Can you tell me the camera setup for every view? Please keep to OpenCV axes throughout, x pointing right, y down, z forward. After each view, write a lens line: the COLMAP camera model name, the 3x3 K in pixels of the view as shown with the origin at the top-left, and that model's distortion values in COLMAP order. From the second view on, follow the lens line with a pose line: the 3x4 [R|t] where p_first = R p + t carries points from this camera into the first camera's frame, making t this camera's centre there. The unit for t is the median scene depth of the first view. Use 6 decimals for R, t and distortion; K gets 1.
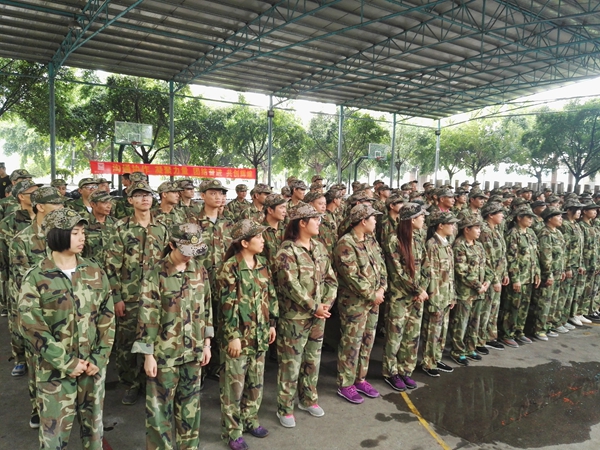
lens RADIAL K [[500.0, 0, 299.8], [0, 500.0, 226.6], [0, 0, 1]] dist [0.007257, -0.045534]
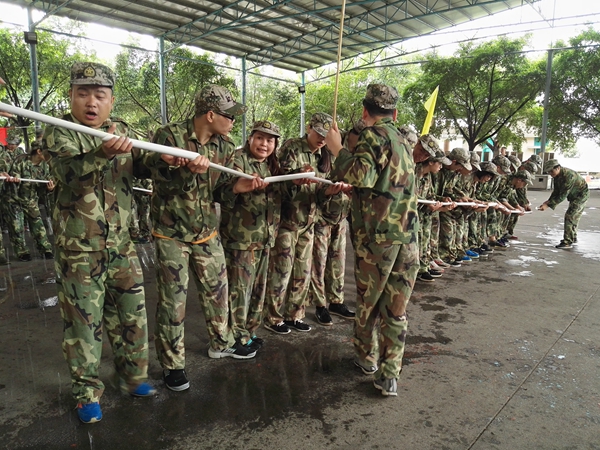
lens RADIAL K [[500.0, 0, 302.0], [0, 500.0, 225.4], [0, 0, 1]] dist [0.007257, -0.045534]
pose [[0.968956, -0.037467, 0.244379, 0.089861], [0.025595, 0.998341, 0.051576, -0.015643], [-0.245906, -0.043719, 0.968307, 0.268158]]
